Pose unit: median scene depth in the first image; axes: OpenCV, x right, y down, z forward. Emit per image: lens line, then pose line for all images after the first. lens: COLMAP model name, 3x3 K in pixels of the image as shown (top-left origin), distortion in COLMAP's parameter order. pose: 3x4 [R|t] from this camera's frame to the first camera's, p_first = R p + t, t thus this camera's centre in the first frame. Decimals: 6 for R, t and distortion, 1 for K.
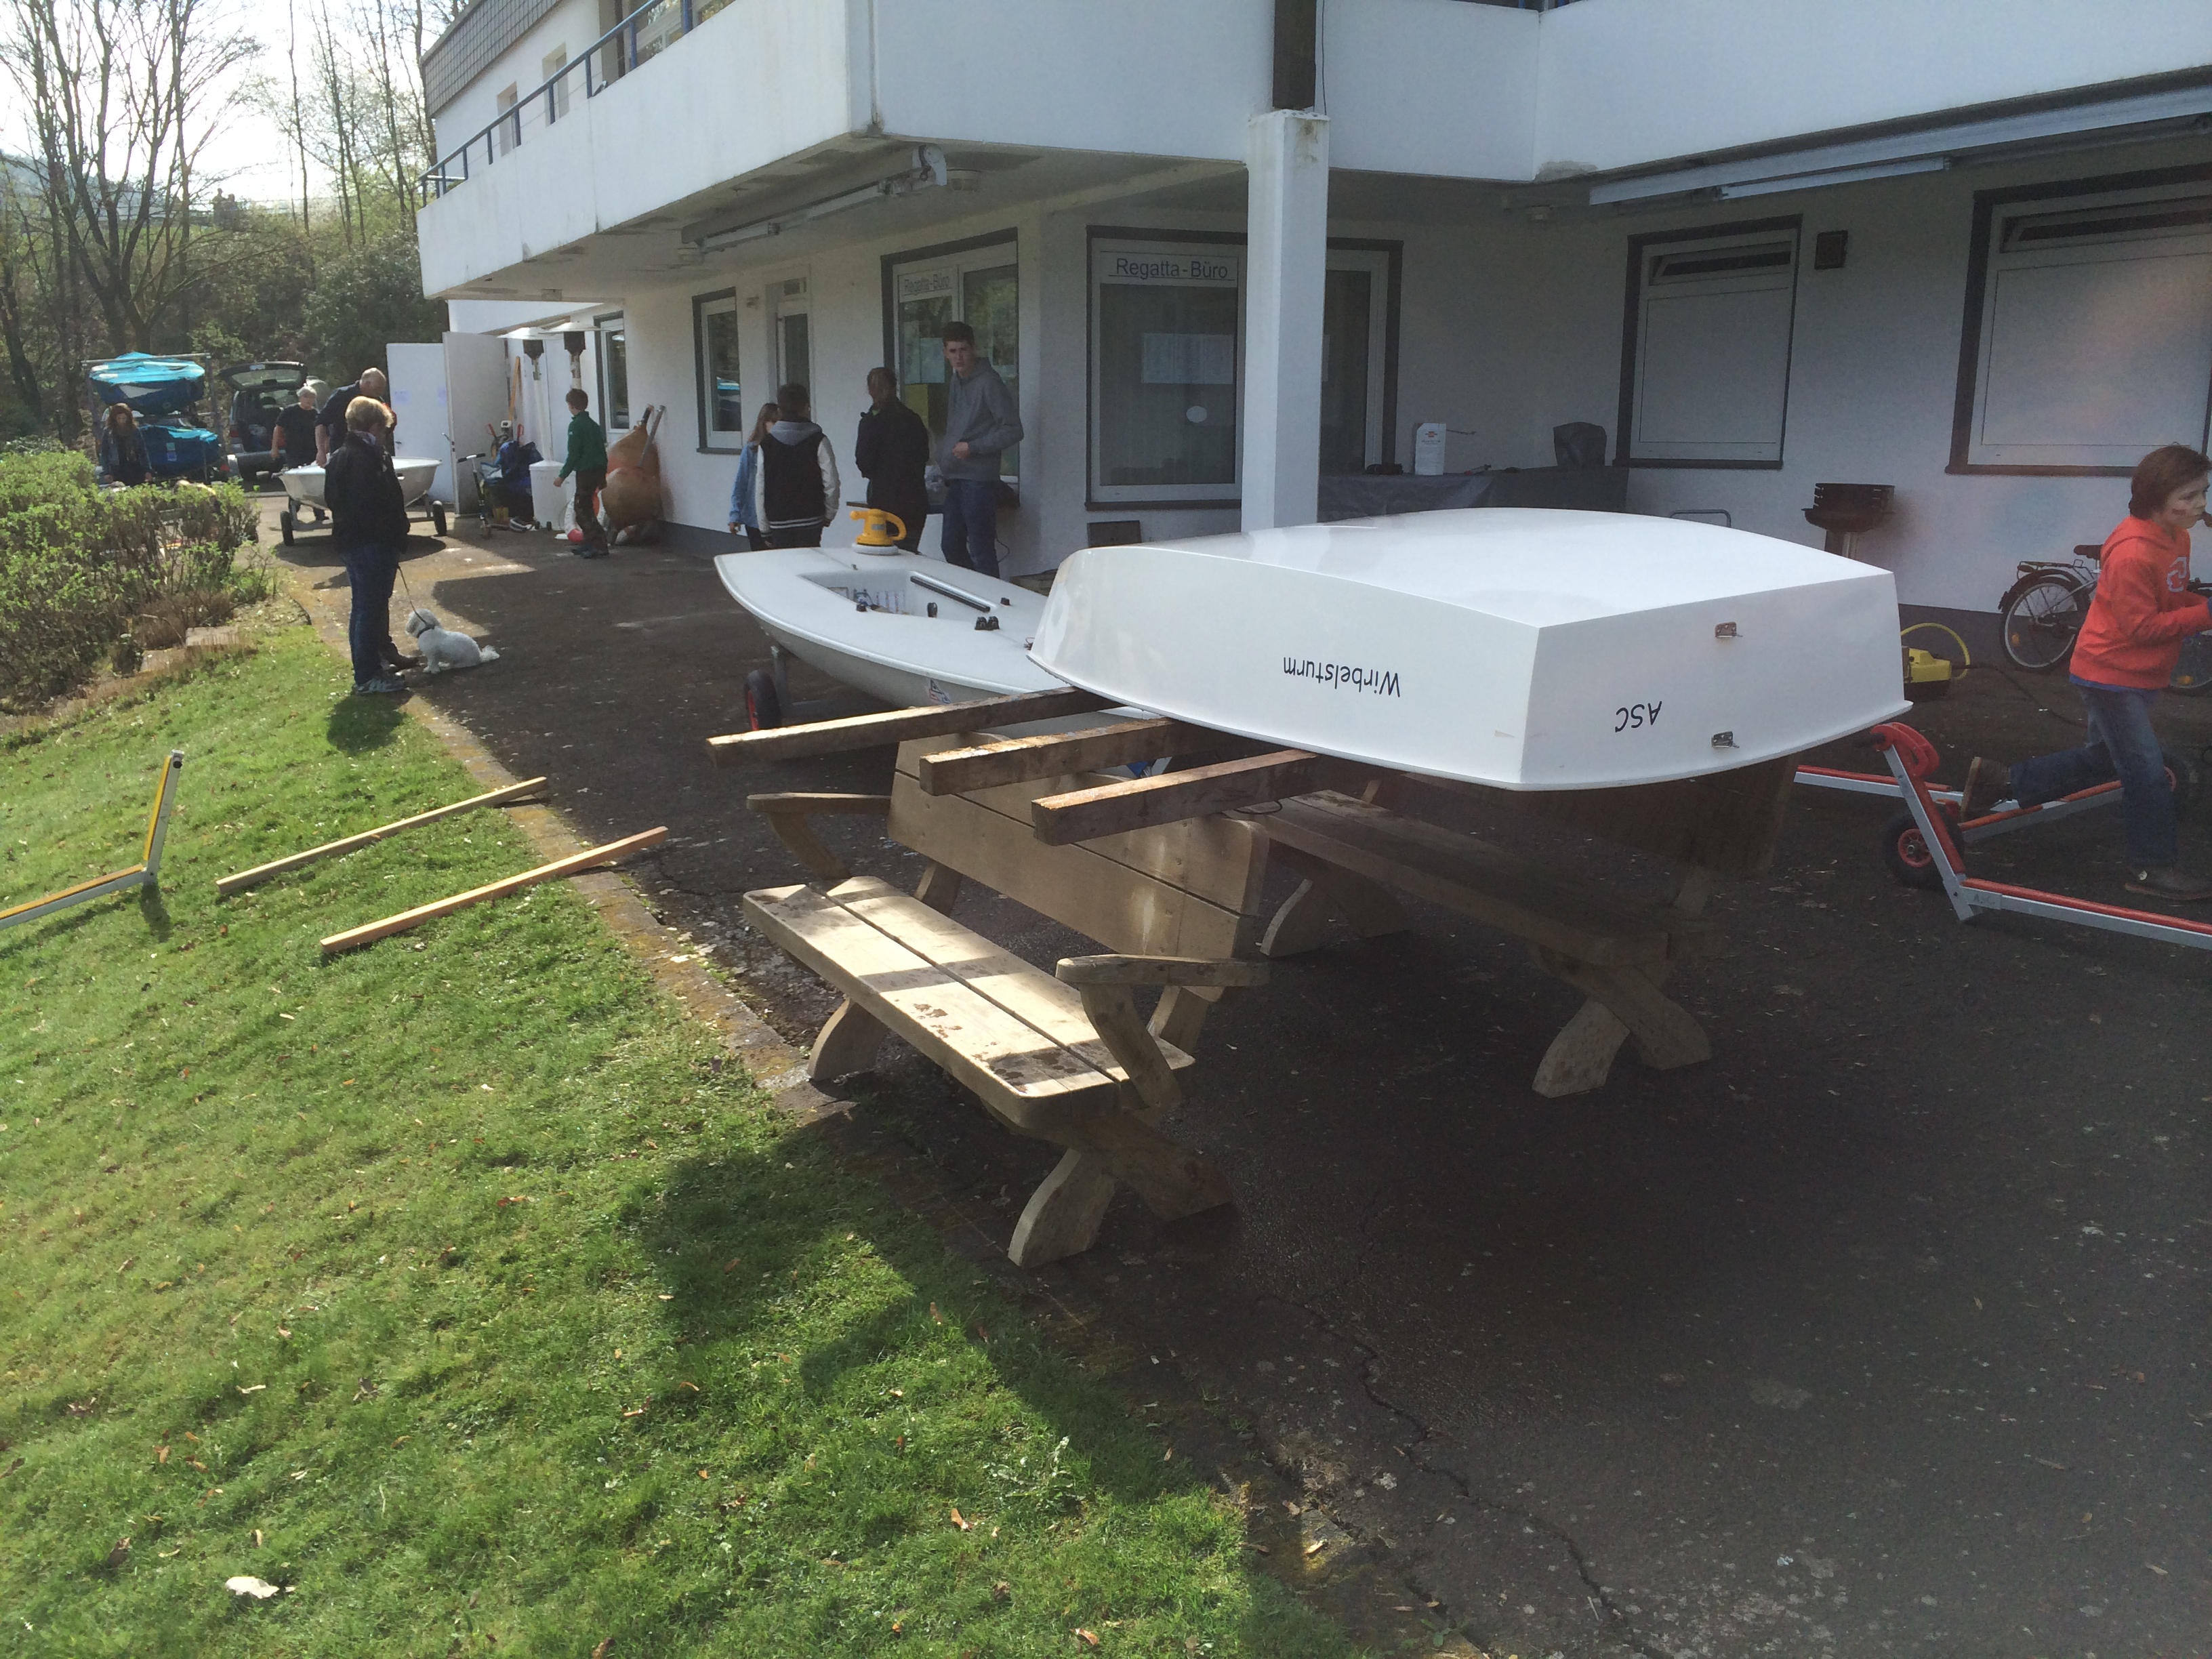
lens RADIAL K [[1915.0, 0, 1107.4], [0, 1915.0, 841.2], [0, 0, 1]] dist [0.084252, -0.100355]
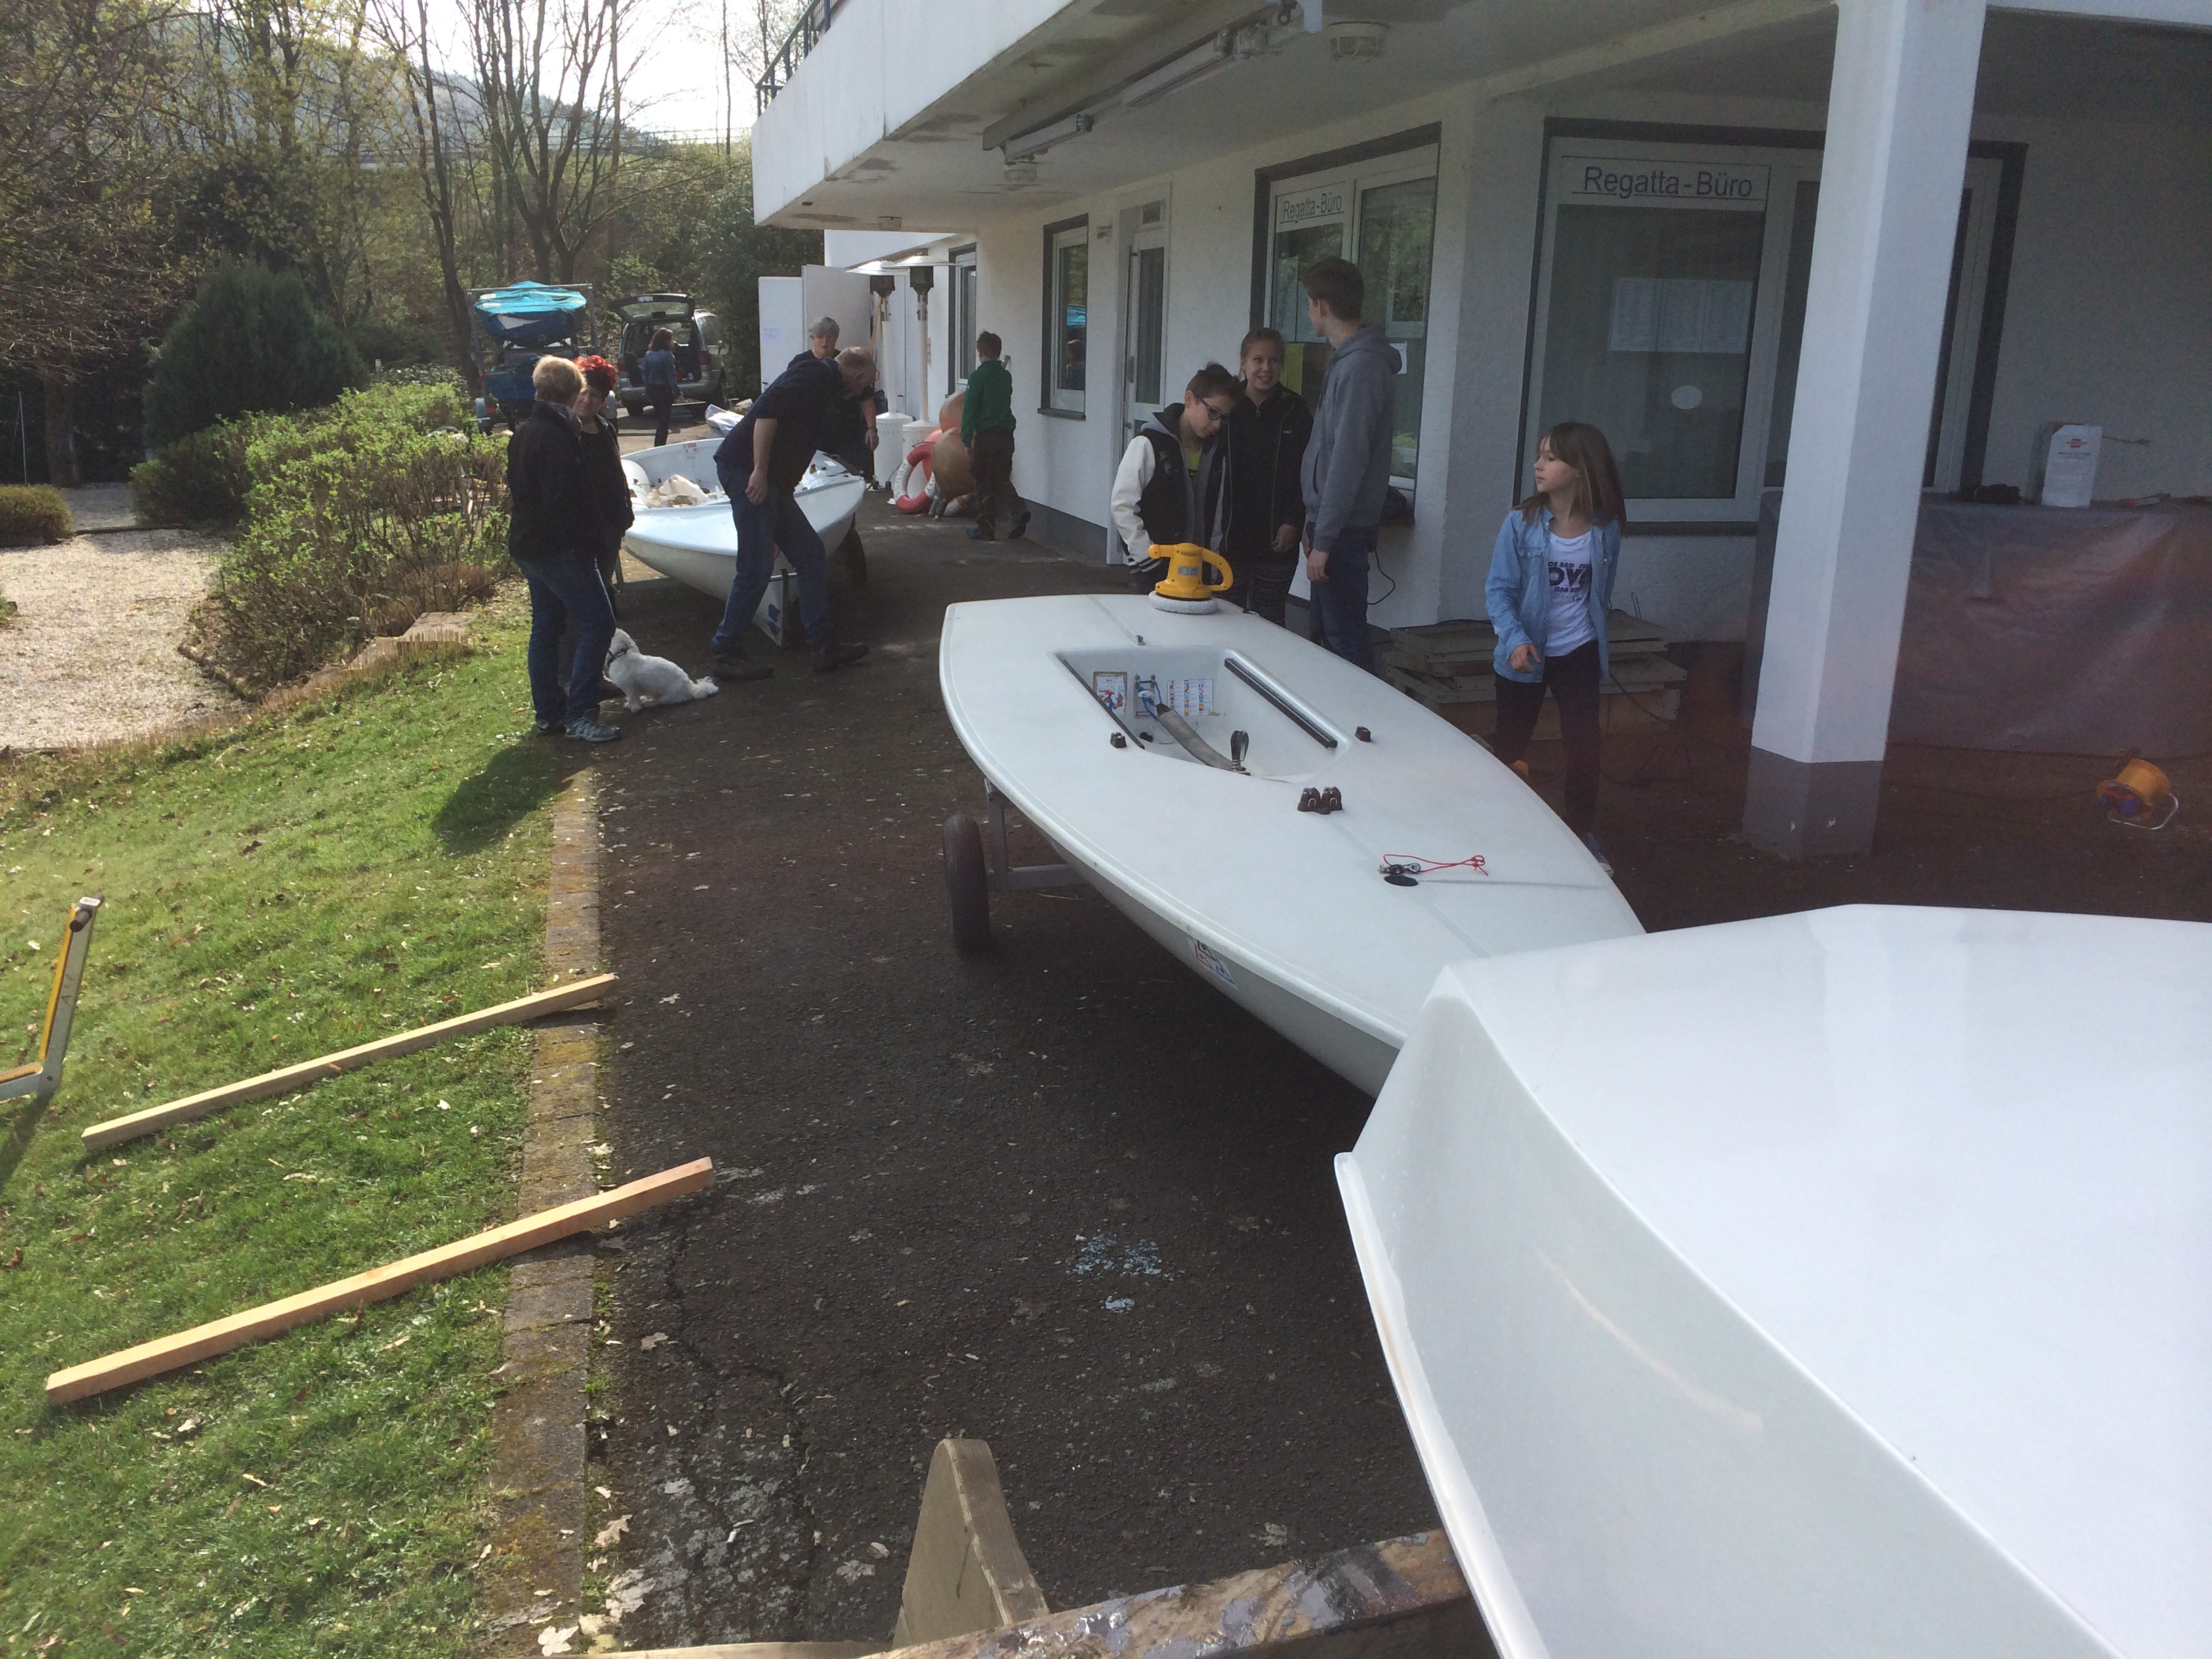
lens RADIAL K [[1915.0, 0, 1106.2], [0, 1915.0, 822.5], [0, 0, 1]] dist [0.084252, -0.100355]
pose [[0.977351, 0.072321, -0.198884, -0.006872], [-0.067921, 0.997273, 0.028864, -0.070291], [0.200429, -0.014701, 0.979598, 0.257622]]
